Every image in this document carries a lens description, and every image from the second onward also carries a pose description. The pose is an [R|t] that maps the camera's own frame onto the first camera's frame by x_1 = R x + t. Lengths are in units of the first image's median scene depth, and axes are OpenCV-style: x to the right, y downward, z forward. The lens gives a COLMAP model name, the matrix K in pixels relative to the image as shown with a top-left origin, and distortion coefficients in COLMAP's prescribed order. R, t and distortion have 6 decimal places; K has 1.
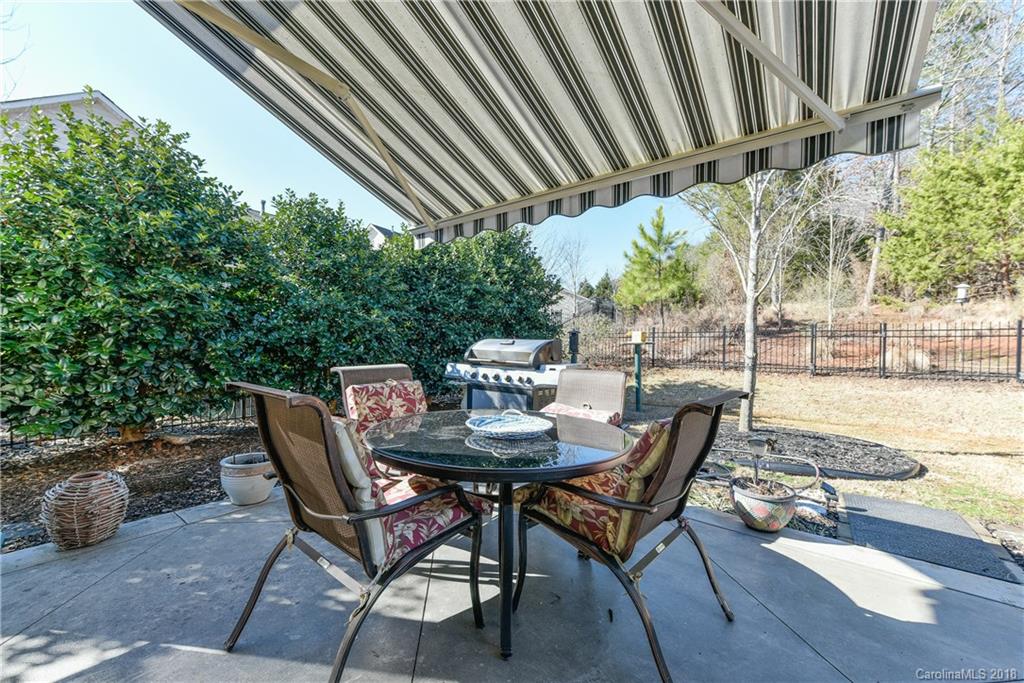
lens RADIAL K [[416.4, 0, 486.0], [0, 416.4, 342.8], [0, 0, 1]] dist [0.011758, -0.003075]
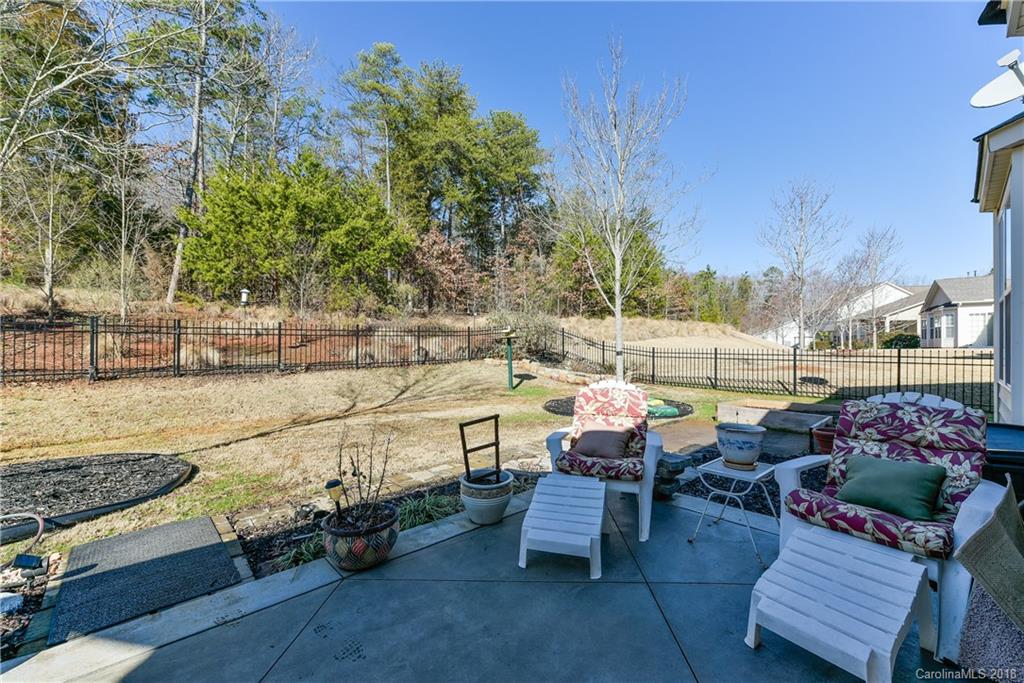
lens RADIAL K [[416.4, 0, 510.9], [0, 416.4, 341.0], [0, 0, 1]] dist [0.011758, -0.003075]
pose [[0.191653, 0.000682, 0.981462, 0.145141], [-0.001228, 0.999999, -0.000455, 0.001560], [-0.981462, -0.001118, 0.191654, 0.064263]]
